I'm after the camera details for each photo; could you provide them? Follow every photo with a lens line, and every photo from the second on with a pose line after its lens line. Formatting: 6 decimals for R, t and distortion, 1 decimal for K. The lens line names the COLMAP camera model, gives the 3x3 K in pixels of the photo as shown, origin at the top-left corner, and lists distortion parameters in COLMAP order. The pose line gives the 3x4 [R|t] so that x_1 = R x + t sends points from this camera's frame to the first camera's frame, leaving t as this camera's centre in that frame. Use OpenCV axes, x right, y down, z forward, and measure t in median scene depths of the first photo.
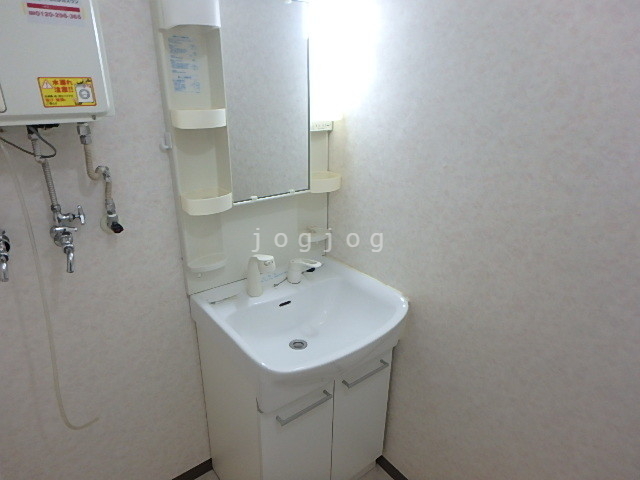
lens RADIAL K [[402.9, 0, 320.0], [0, 402.9, 240.0], [0, 0, 1]] dist [-0.018496, 0.000640]
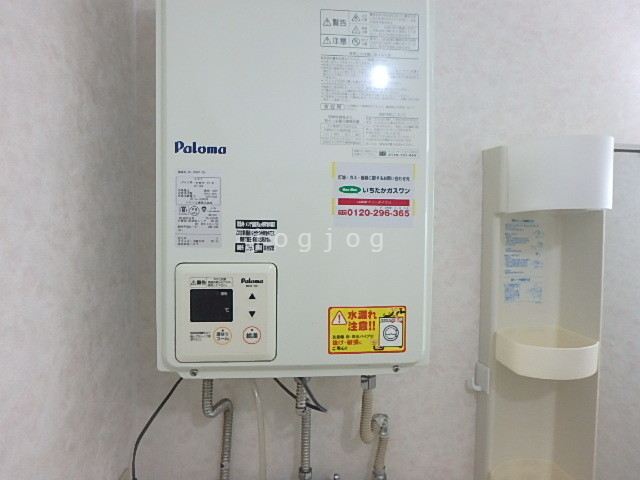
lens RADIAL K [[402.9, 0, 320.0], [0, 402.9, 240.0], [0, 0, 1]] dist [-0.018496, 0.000640]
pose [[0.856770, 0.041183, -0.514051, -0.297019], [-0.199487, 0.945673, -0.256724, -0.250580], [0.475552, 0.322500, 0.818440, 0.332320]]
